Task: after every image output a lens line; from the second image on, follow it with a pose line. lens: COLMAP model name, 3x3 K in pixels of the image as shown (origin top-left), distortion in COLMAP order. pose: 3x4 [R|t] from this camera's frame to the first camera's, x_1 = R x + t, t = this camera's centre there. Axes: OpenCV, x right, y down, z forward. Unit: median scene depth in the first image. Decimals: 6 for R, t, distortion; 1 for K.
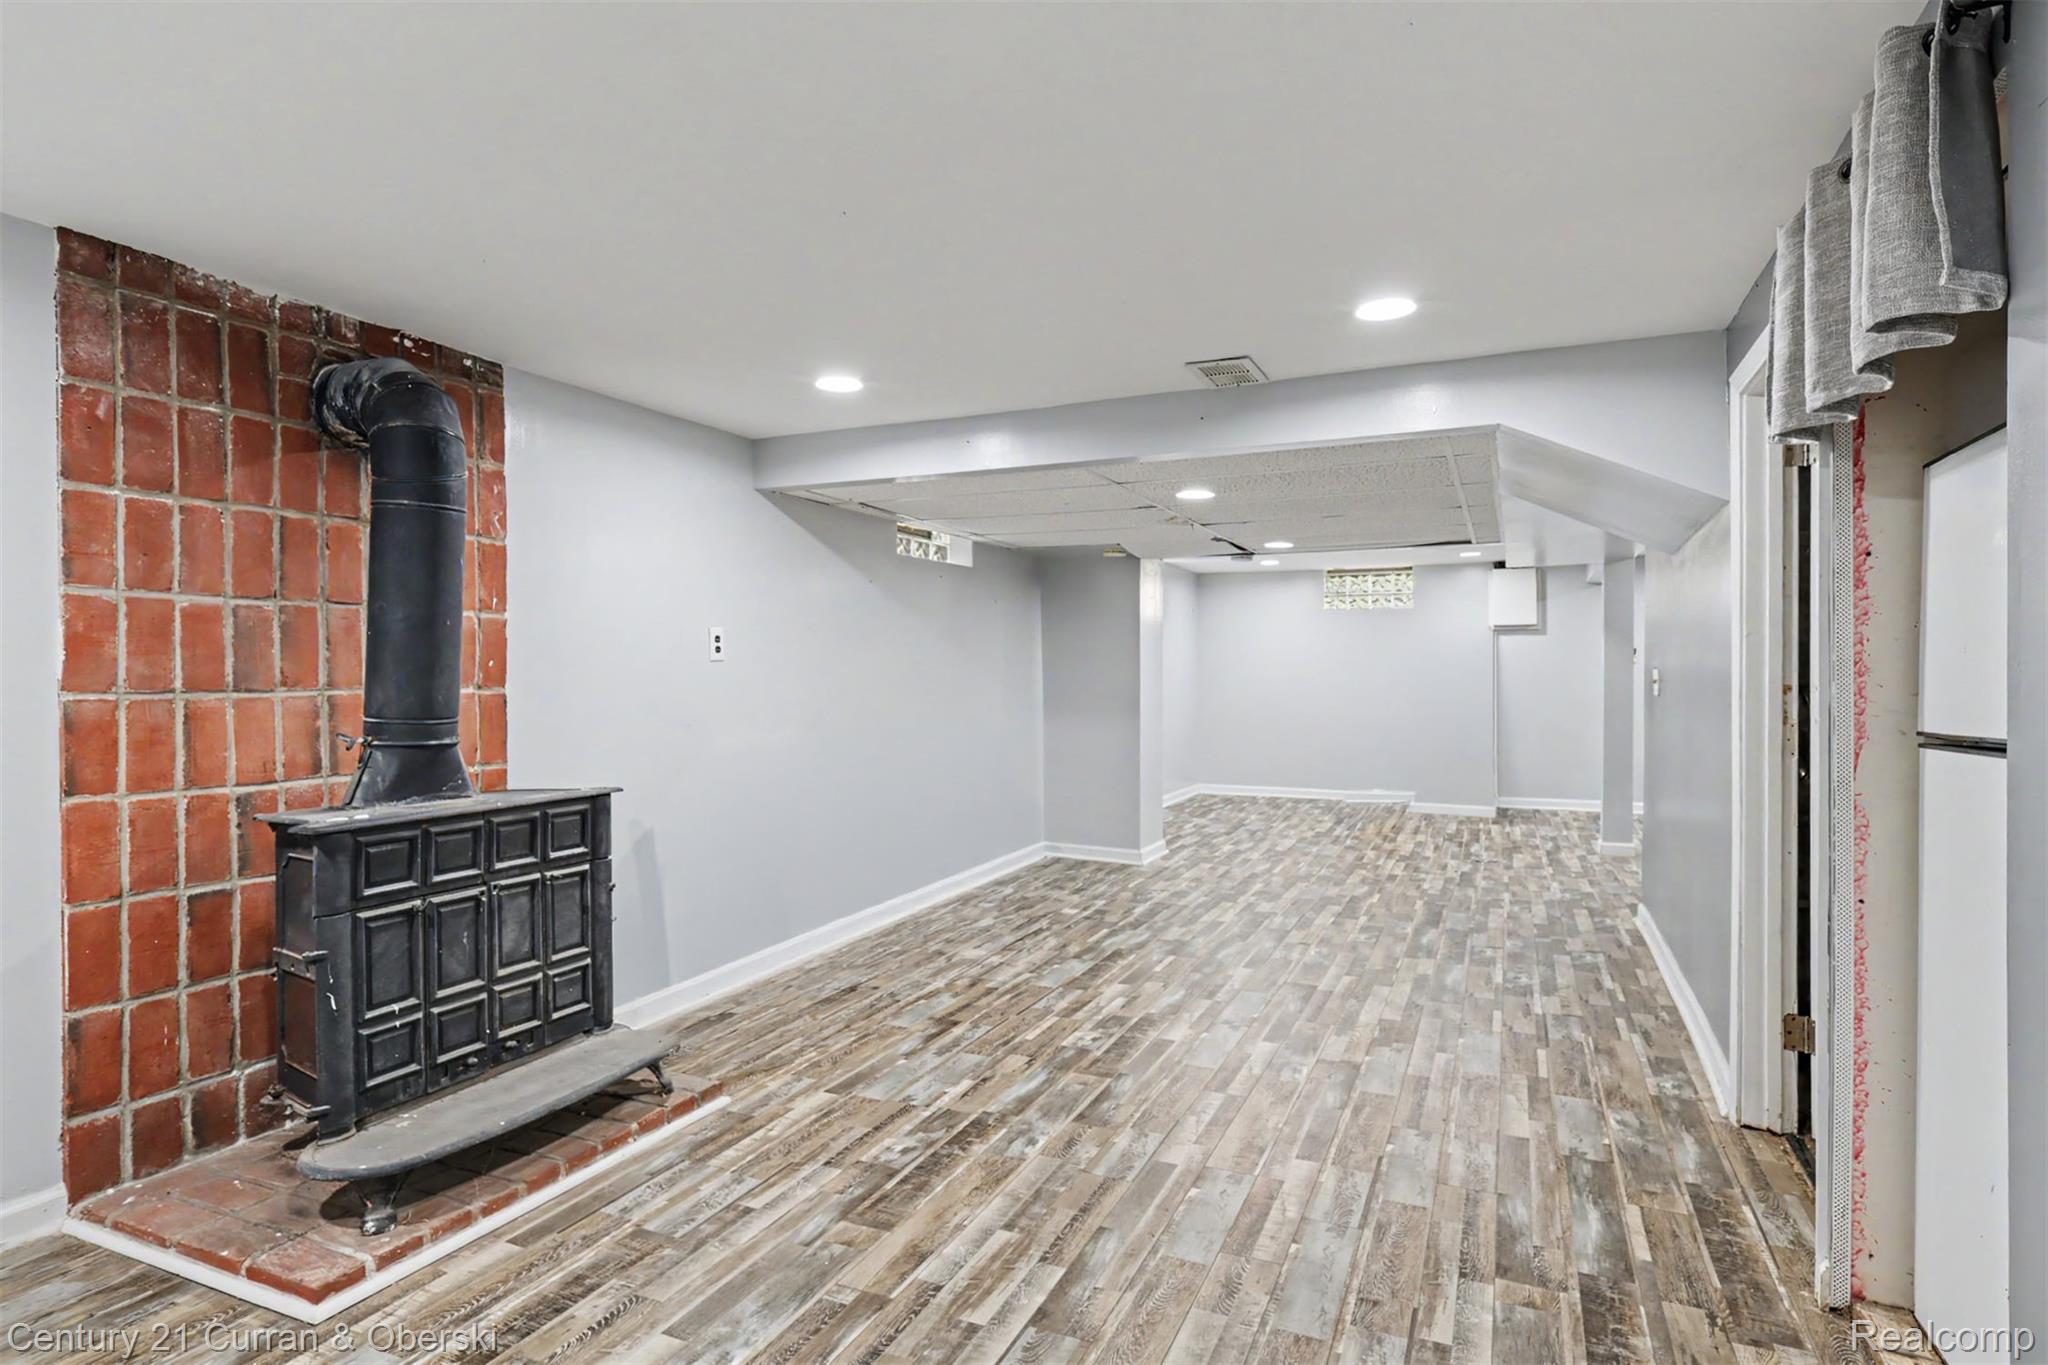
lens RADIAL K [[1125.5, 0, 1012.6], [0, 1125.5, 681.3], [0, 0, 1]] dist [0.007026, -0.002202]
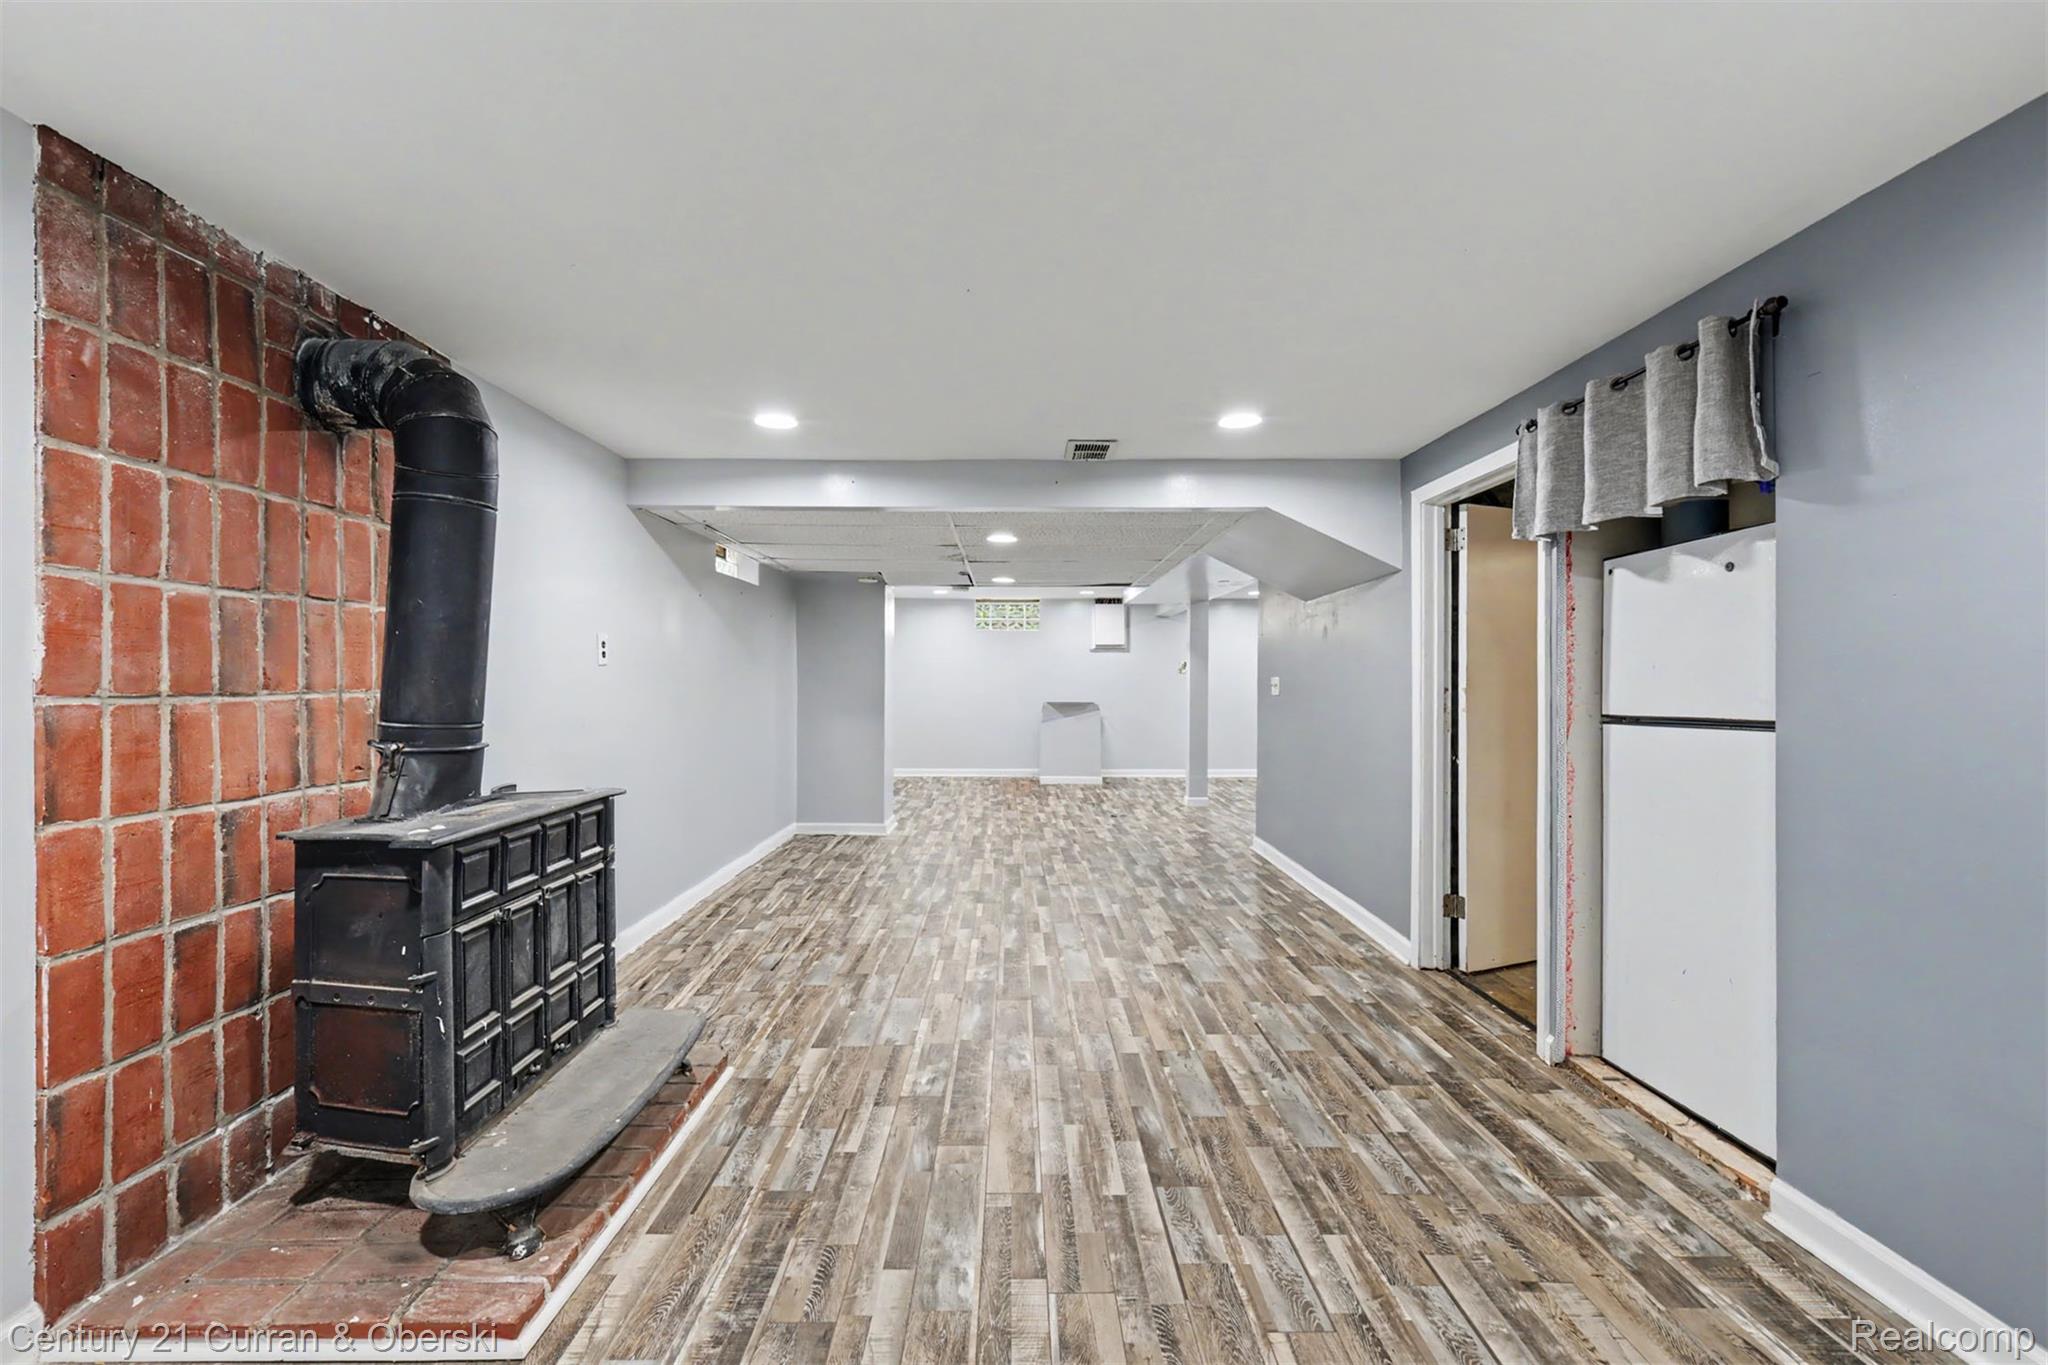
lens RADIAL K [[914.3, 0, 1023.6], [0, 914.3, 680.9], [0, 0, 1]] dist [0.002096, -0.000104]
pose [[0.904558, 0.003092, 0.426340, -0.431777], [-0.000657, 0.999983, -0.005860, 0.001748], [-0.426350, 0.005021, 0.904544, 0.091204]]
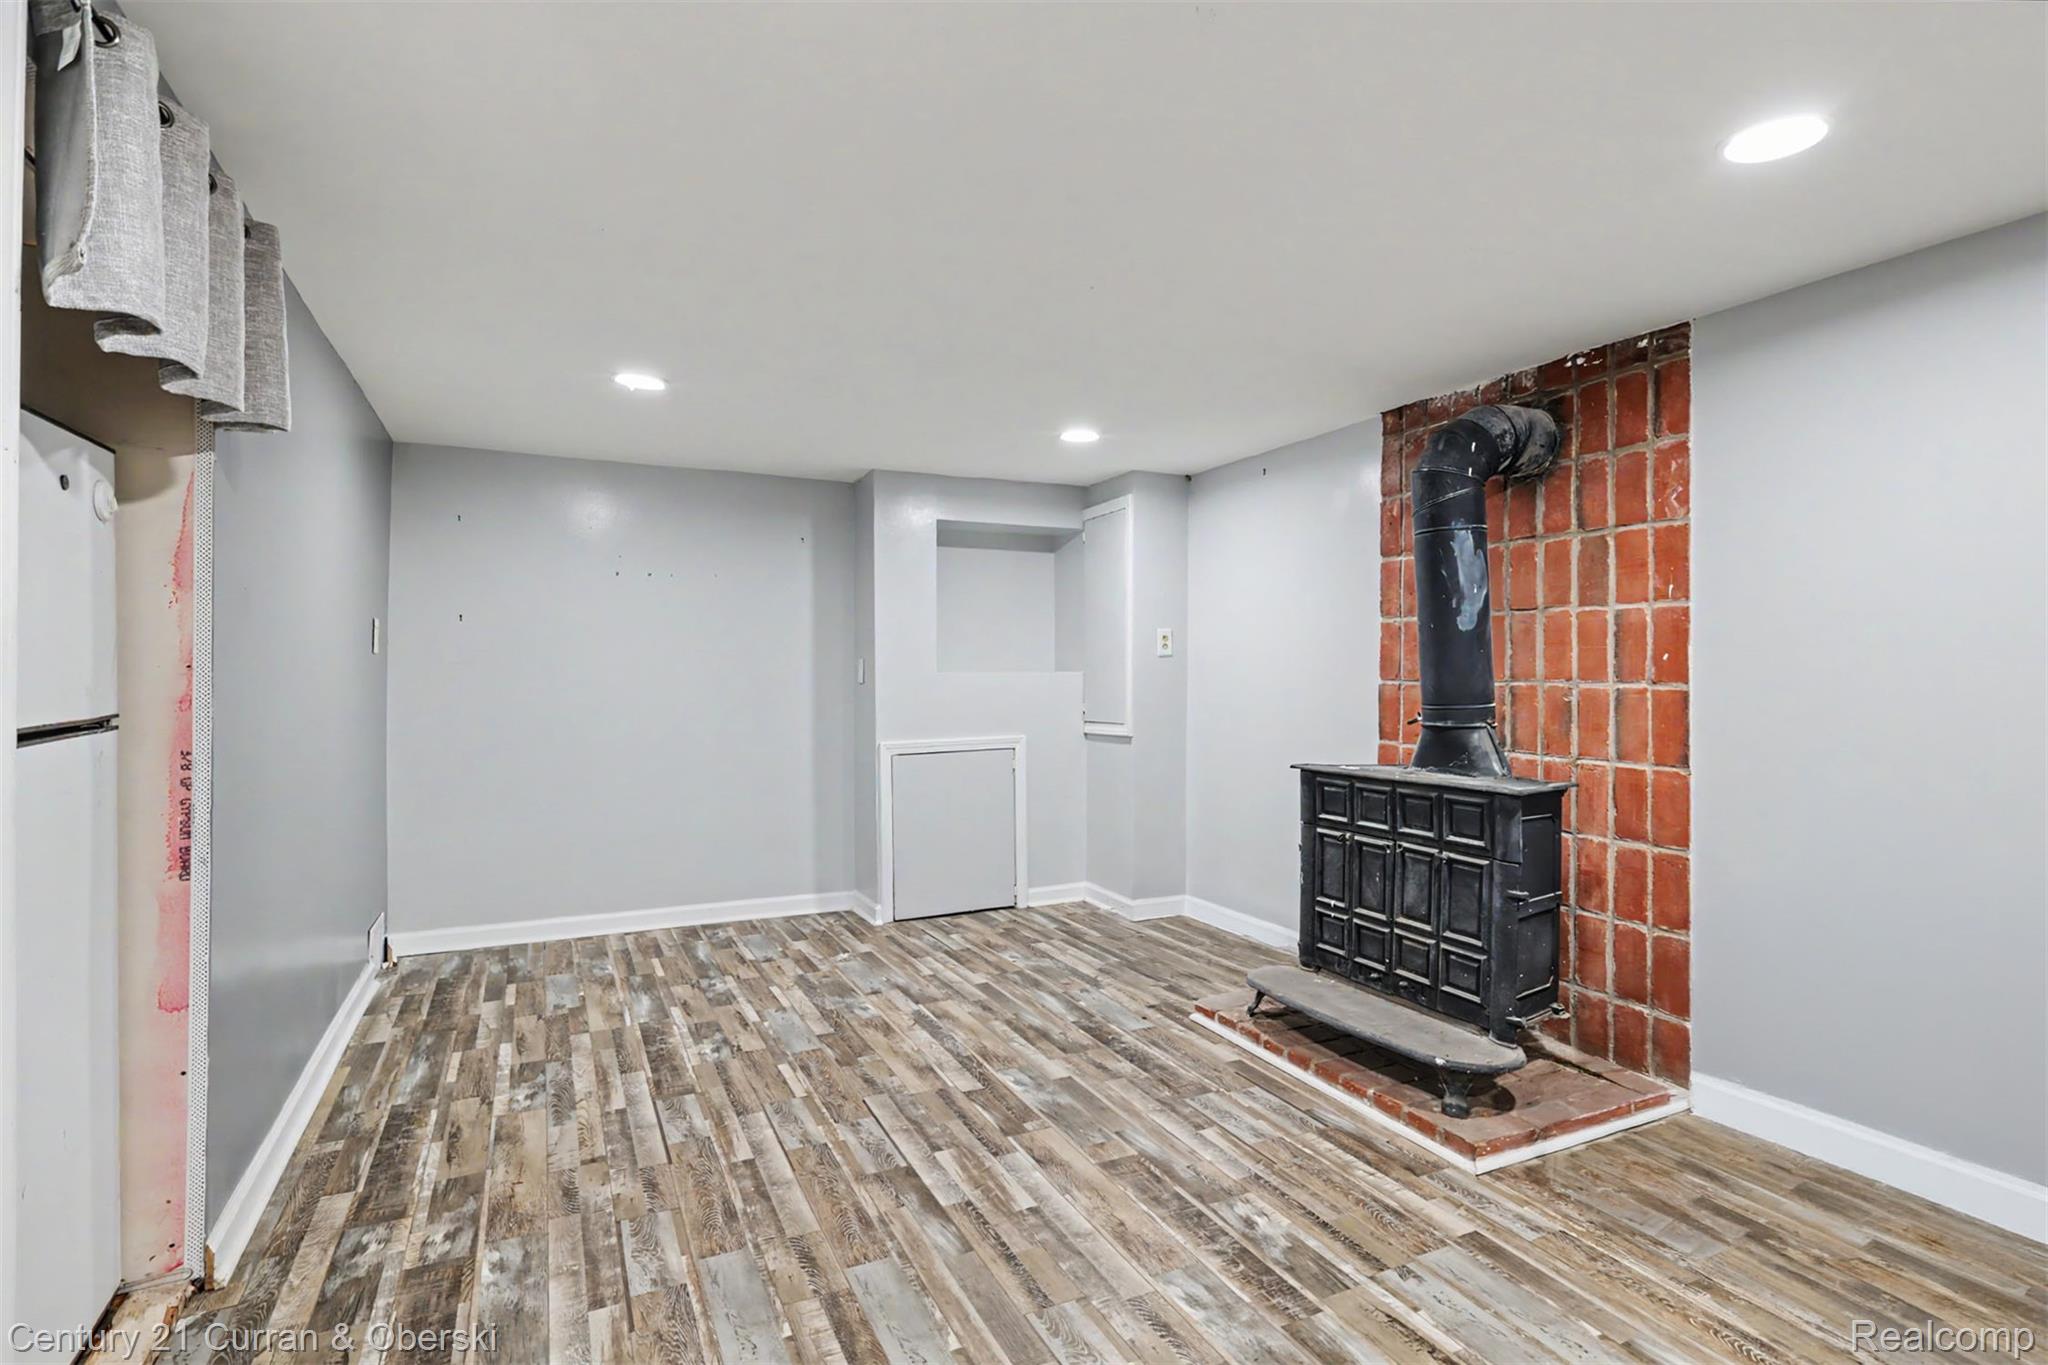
lens RADIAL K [[986.9, 0, 1021.7], [0, 986.9, 673.5], [0, 0, 1]] dist [0.001677, -0.001080]
pose [[-0.643081, 0.000169, -0.765798, 0.612287], [-0.007209, 0.999954, 0.006275, -0.004358], [0.765764, 0.009556, -0.643050, 1.392752]]
